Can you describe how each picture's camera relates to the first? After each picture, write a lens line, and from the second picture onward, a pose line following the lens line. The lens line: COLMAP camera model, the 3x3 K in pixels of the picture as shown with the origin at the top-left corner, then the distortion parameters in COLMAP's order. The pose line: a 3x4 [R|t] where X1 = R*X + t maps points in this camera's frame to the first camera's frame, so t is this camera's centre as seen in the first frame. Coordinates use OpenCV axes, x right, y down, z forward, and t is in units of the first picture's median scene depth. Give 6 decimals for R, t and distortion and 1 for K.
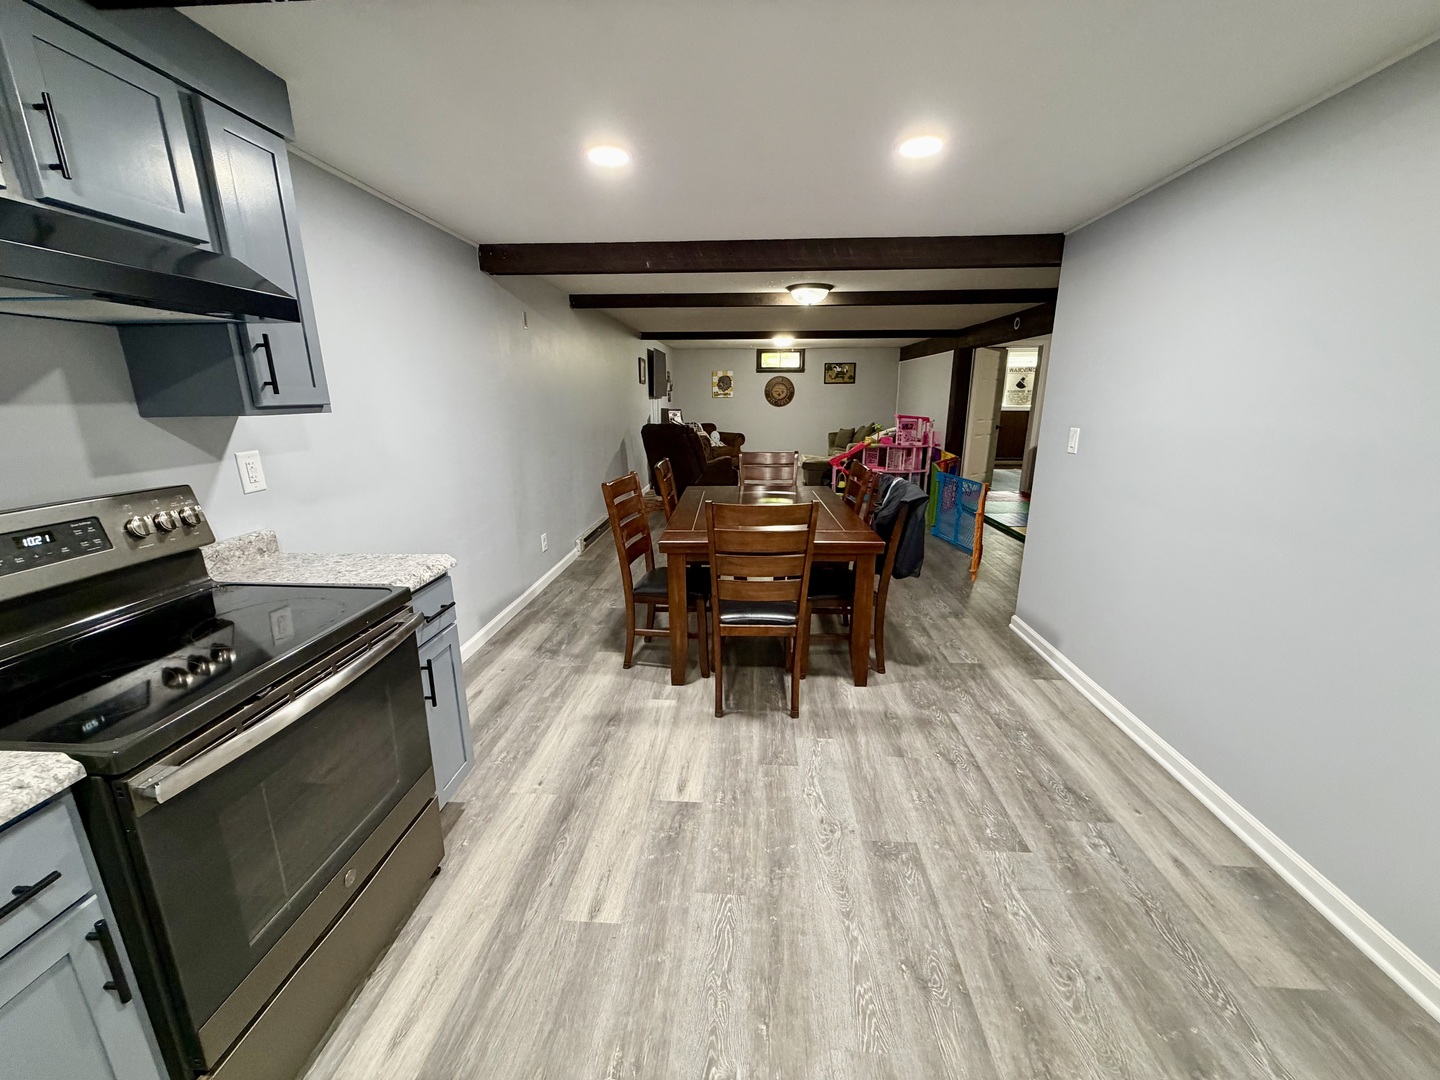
lens RADIAL K [[577.6, 0, 719.9], [0, 577.6, 543.1], [0, 0, 1]] dist [-0.000238, -0.000013]
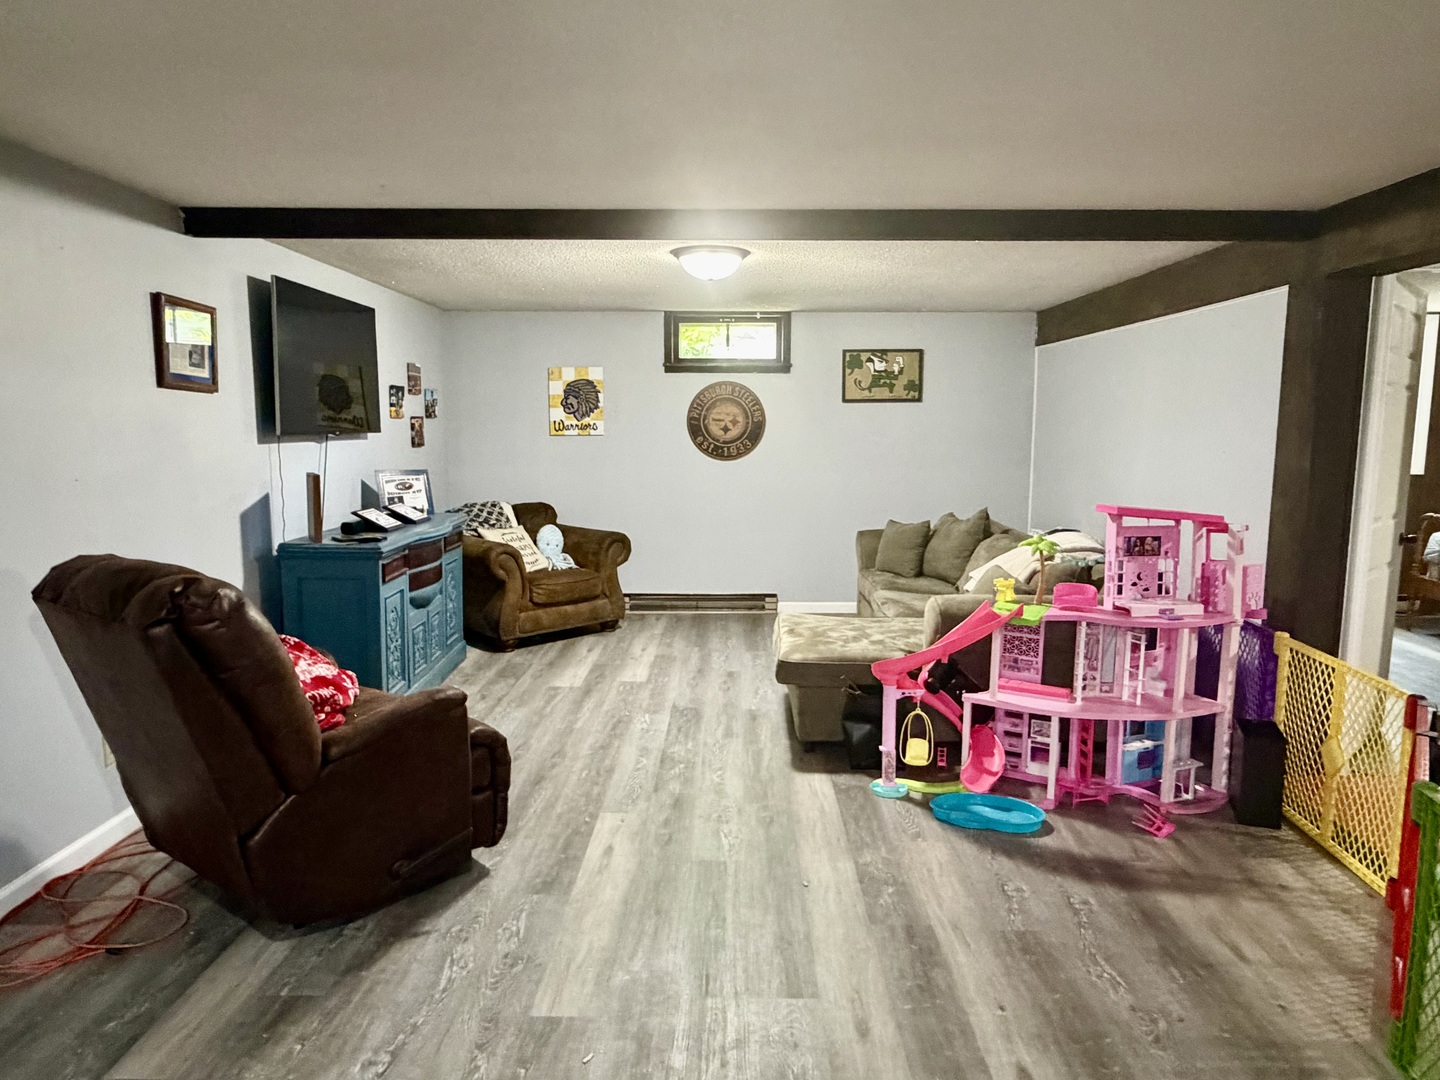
lens RADIAL K [[928.3, 0, 722.9], [0, 928.3, 536.9], [0, 0, 1]] dist [0.004181, 0.000398]
pose [[0.998718, -0.000144, 0.050629, 0.072088], [0.006768, 0.991400, -0.130688, -0.110059], [-0.050175, 0.130863, 0.990130, 0.416150]]
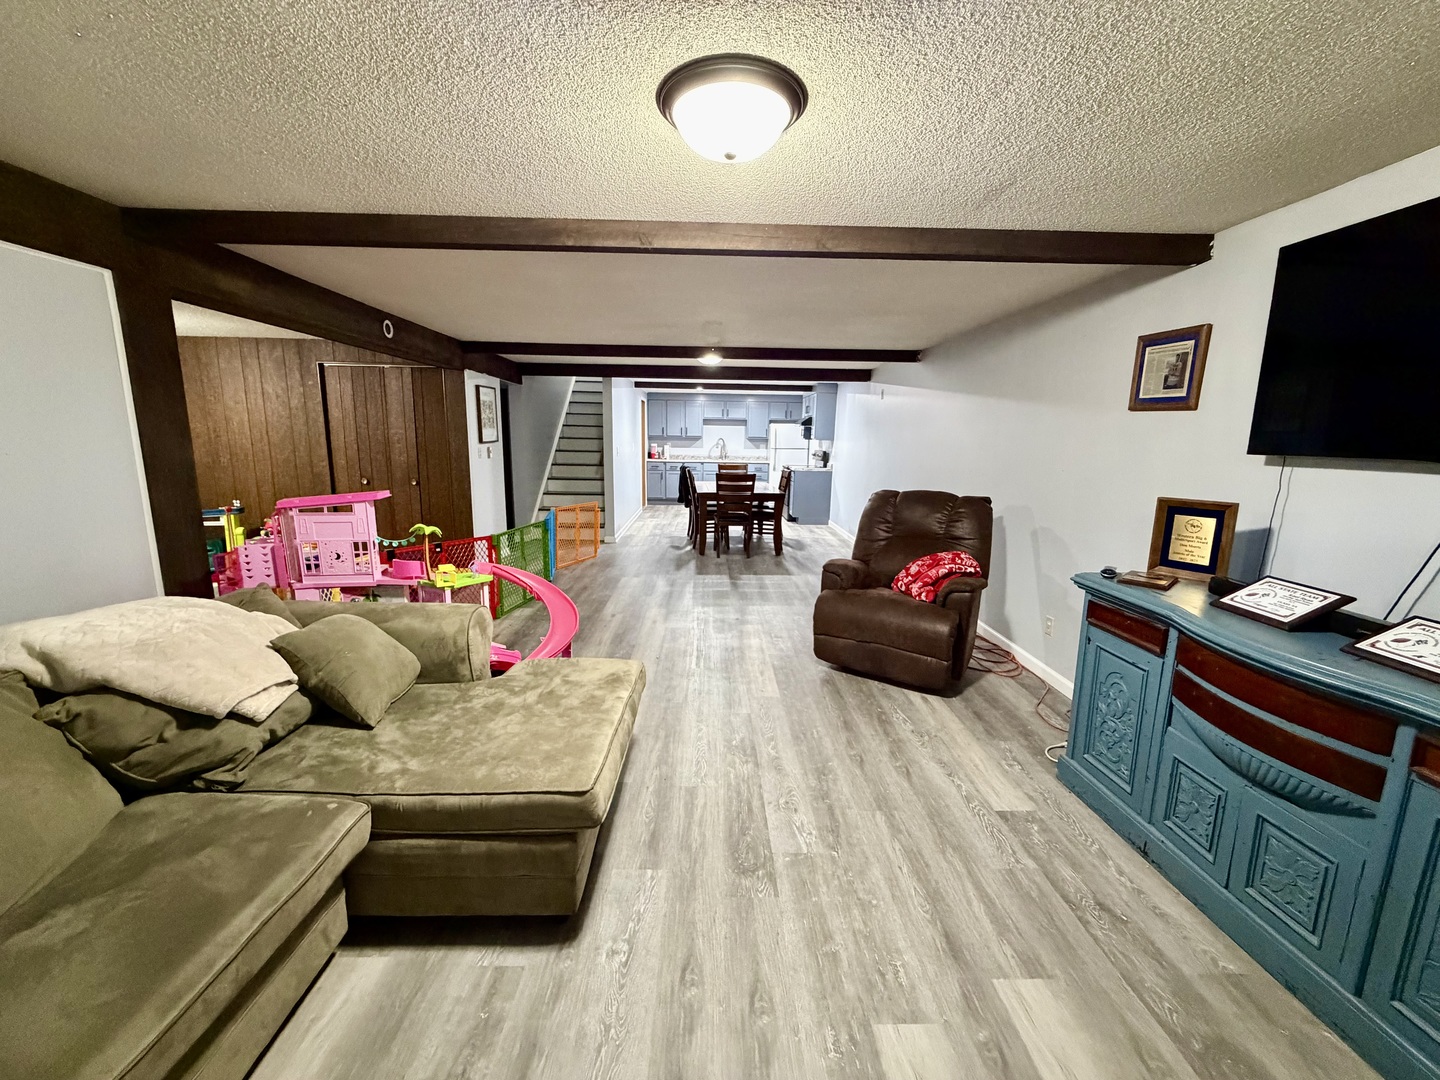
lens RADIAL K [[577.6, 0, 720.8], [0, 577.6, 542.5], [0, 0, 1]] dist [-0.000238, -0.000013]
pose [[-0.996231, 0.002848, -0.086689, 0.113063], [-0.033883, 0.907267, 0.419188, -0.306115], [0.079844, 0.420545, -0.903752, 1.189418]]
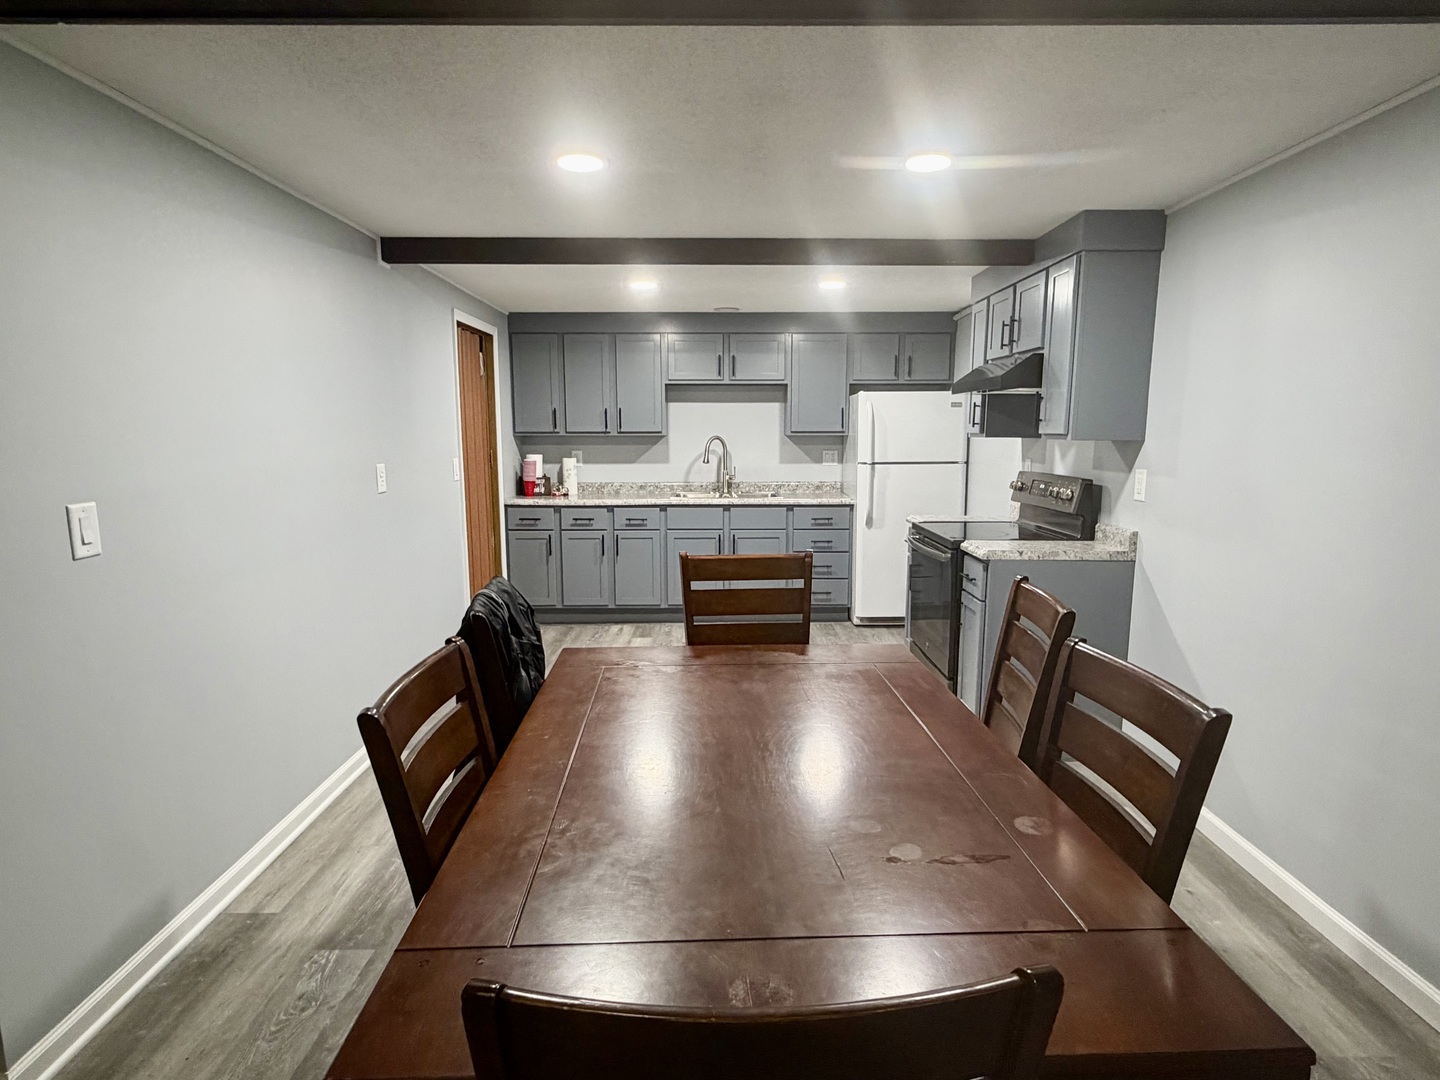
lens RADIAL K [[792.6, 0, 721.3], [0, 792.6, 543.9], [0, 0, 1]] dist [0.000250, 0.000283]
pose [[-0.997718, 0.013689, -0.066119, 0.087981], [-0.013044, 0.921709, 0.387664, -0.250807], [0.066250, 0.387641, -0.919427, 0.969244]]
